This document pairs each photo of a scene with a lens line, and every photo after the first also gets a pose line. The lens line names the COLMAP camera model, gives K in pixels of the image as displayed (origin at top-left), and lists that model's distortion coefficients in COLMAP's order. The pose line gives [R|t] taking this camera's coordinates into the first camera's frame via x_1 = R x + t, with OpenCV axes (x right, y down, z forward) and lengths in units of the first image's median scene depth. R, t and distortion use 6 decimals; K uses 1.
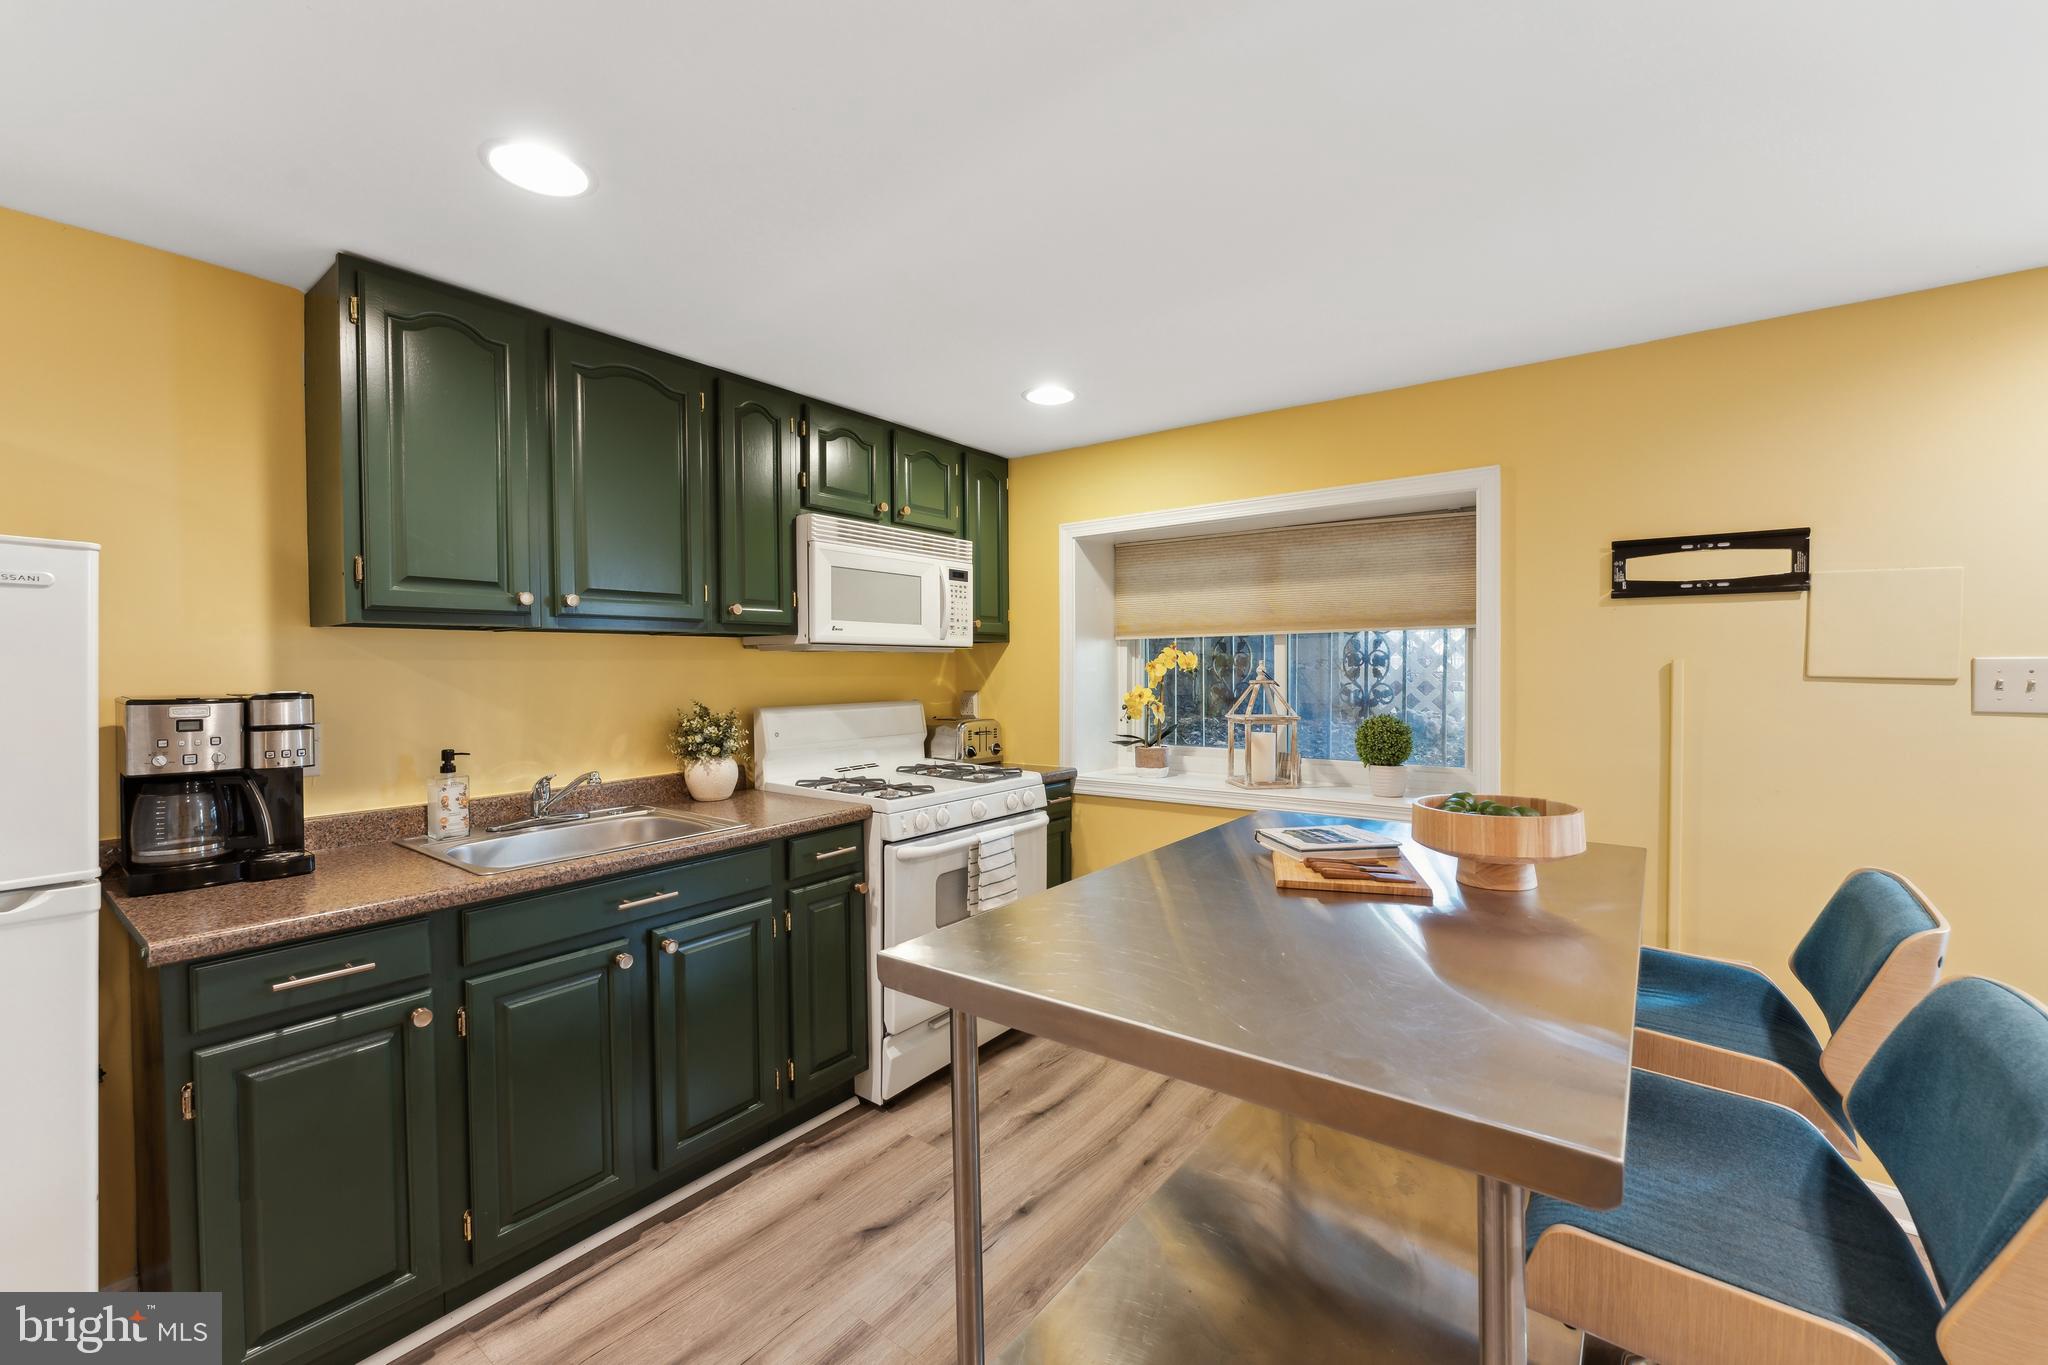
lens RADIAL K [[838.6, 0, 1024.0], [0, 838.6, 682.5], [0, 0, 1]] dist [-0.003695, -0.000417]
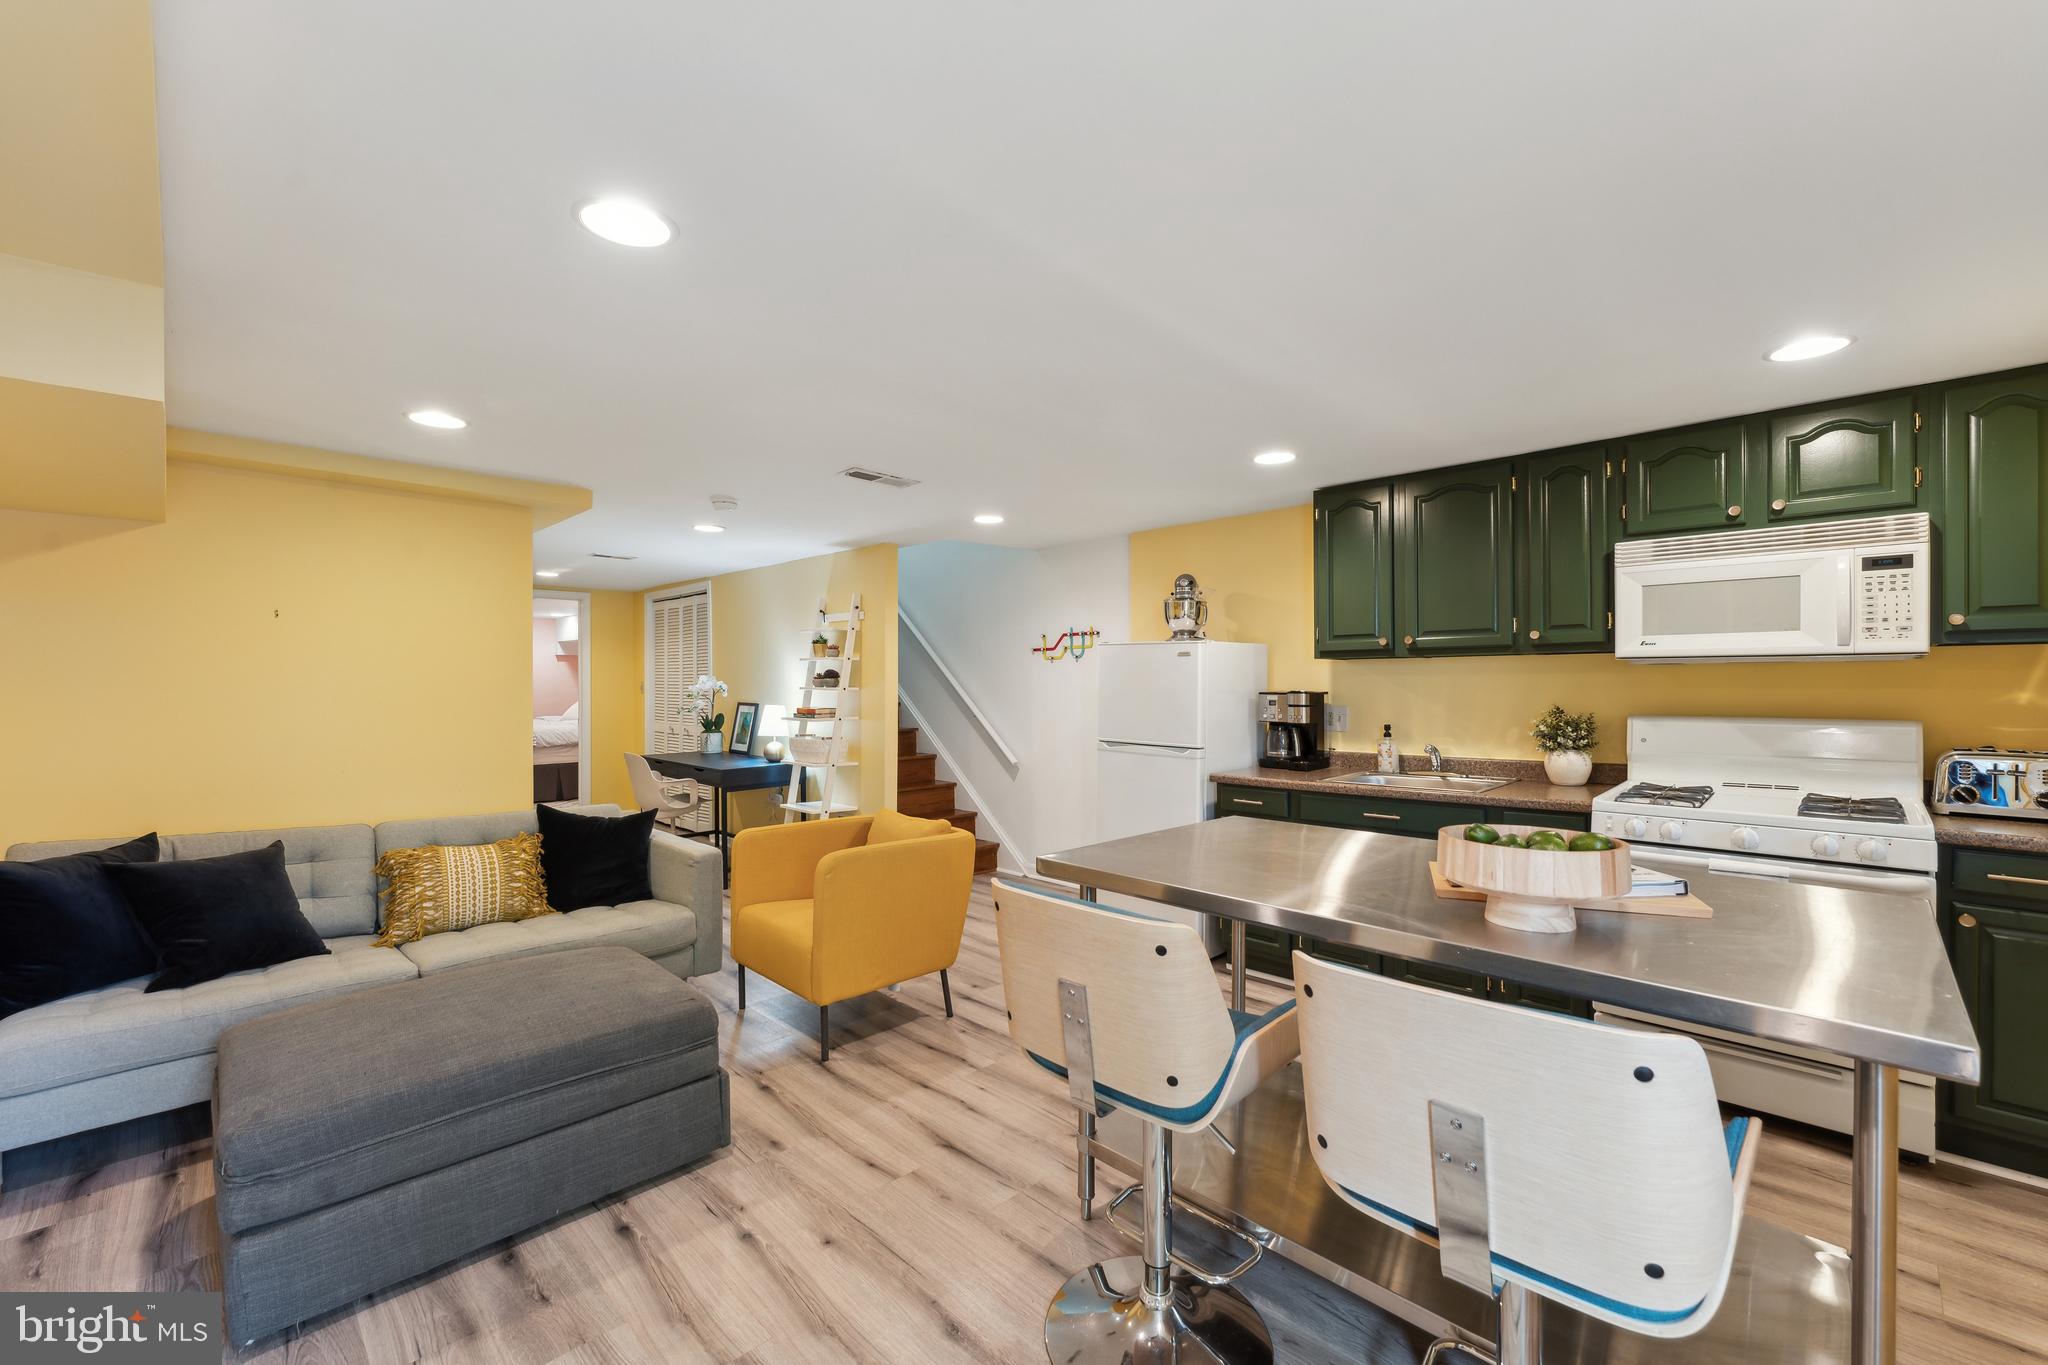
lens RADIAL K [[838.6, 0, 1024.0], [0, 838.6, 682.5], [0, 0, 1]] dist [-0.003695, -0.000417]
pose [[-0.137644, 0.006690, -0.990459, 0.950566], [-0.012245, 0.999889, 0.008456, -0.013441], [0.990406, 0.013292, -0.137547, 0.354846]]
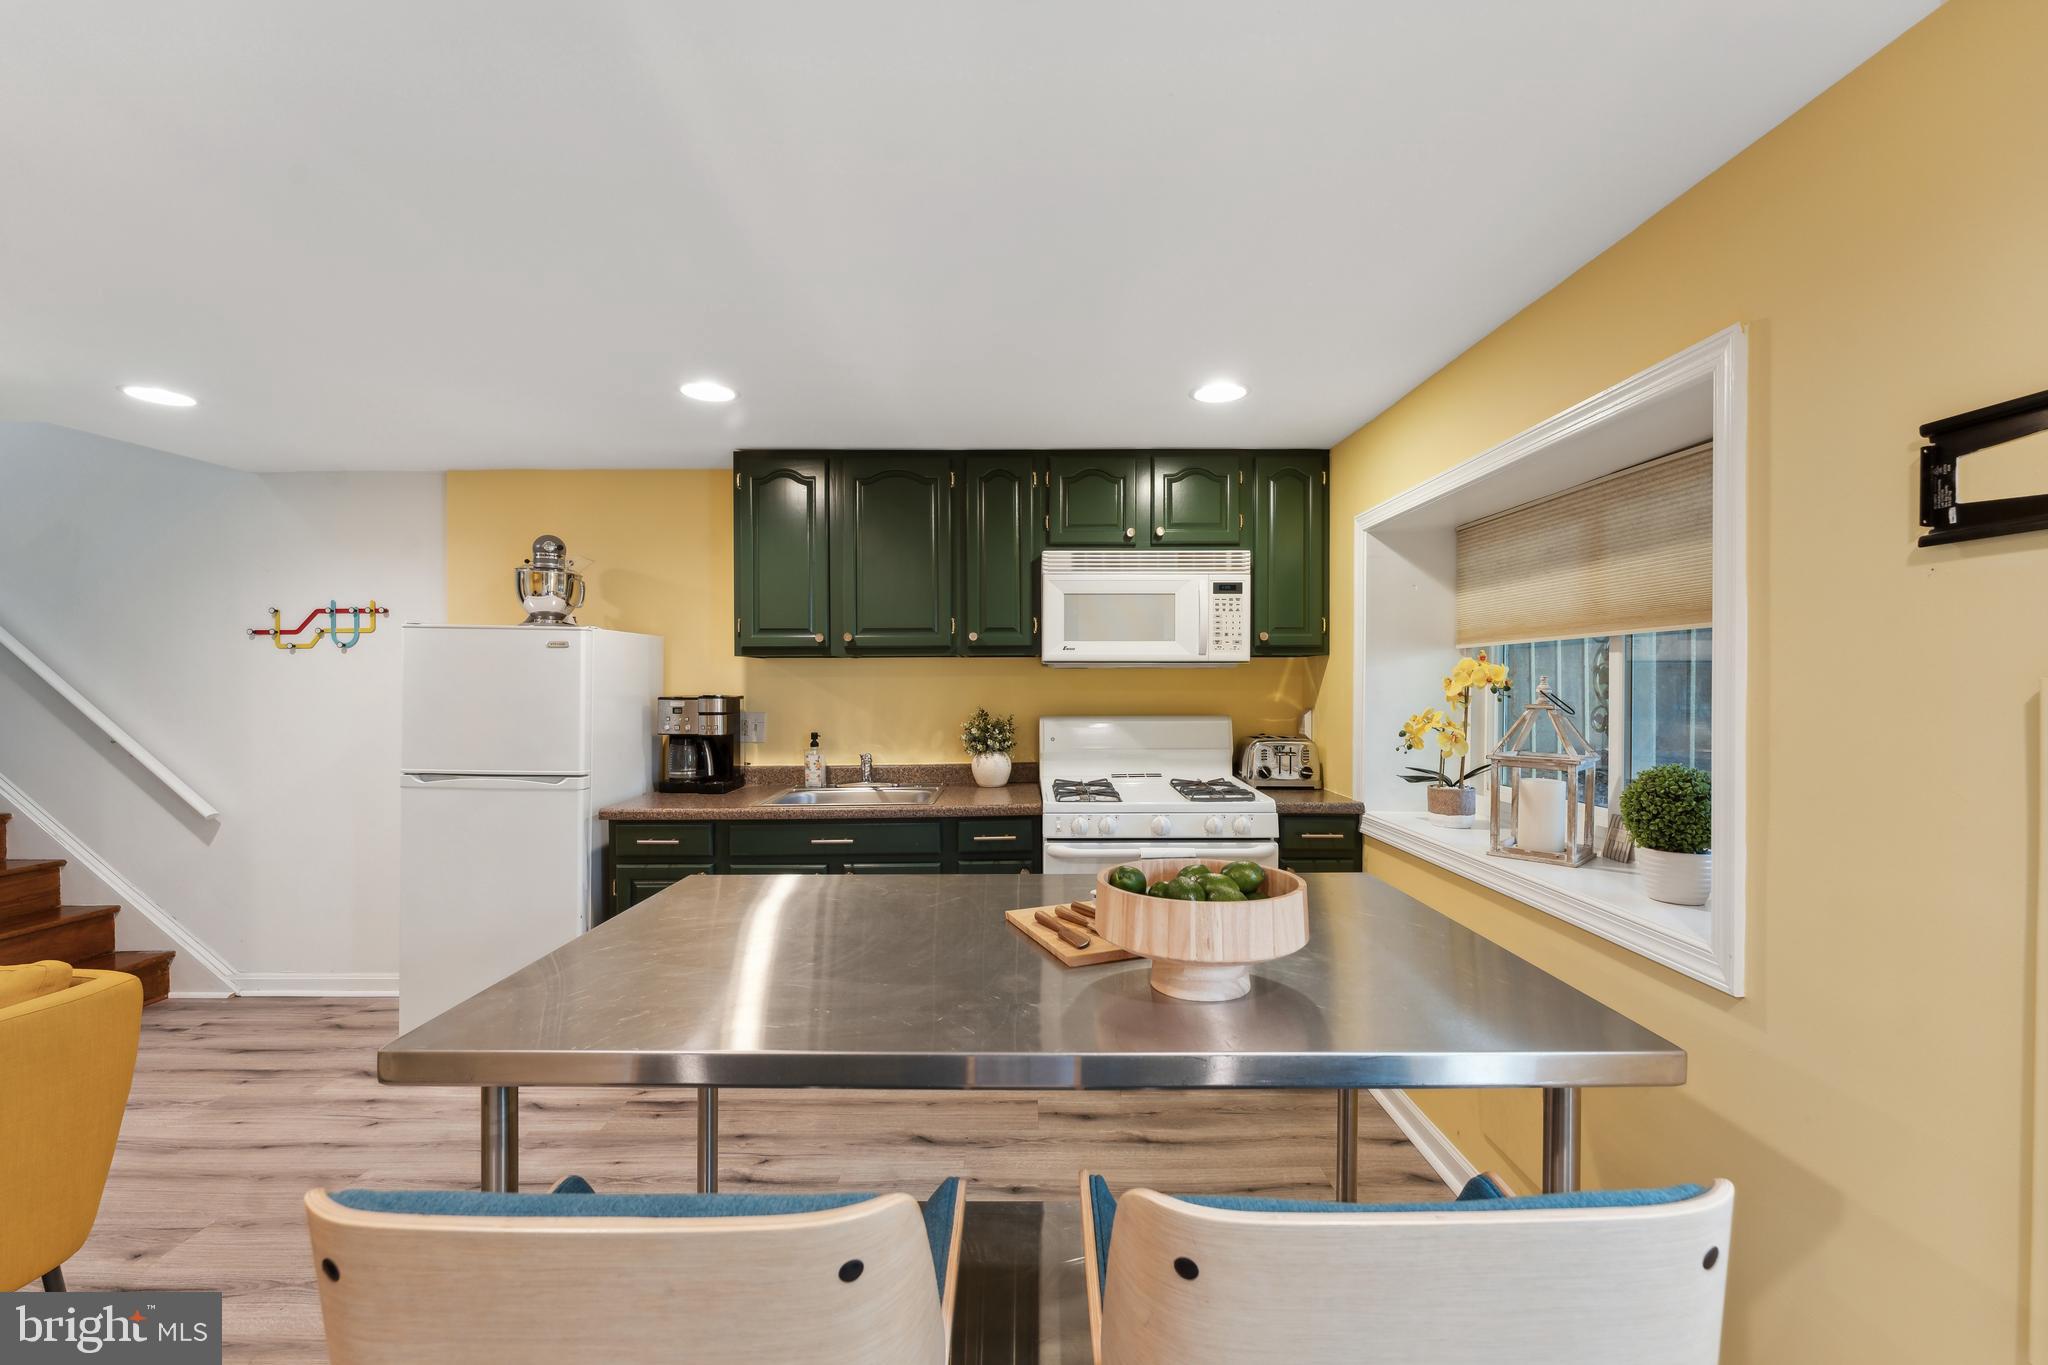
lens RADIAL K [[838.6, 0, 1024.0], [0, 838.6, 682.5], [0, 0, 1]] dist [-0.003695, -0.000417]
pose [[0.603595, 0.005615, -0.797272, 0.649004], [-0.016025, 0.999859, -0.005091, -0.011164], [0.797130, 0.015849, 0.603599, 0.263895]]
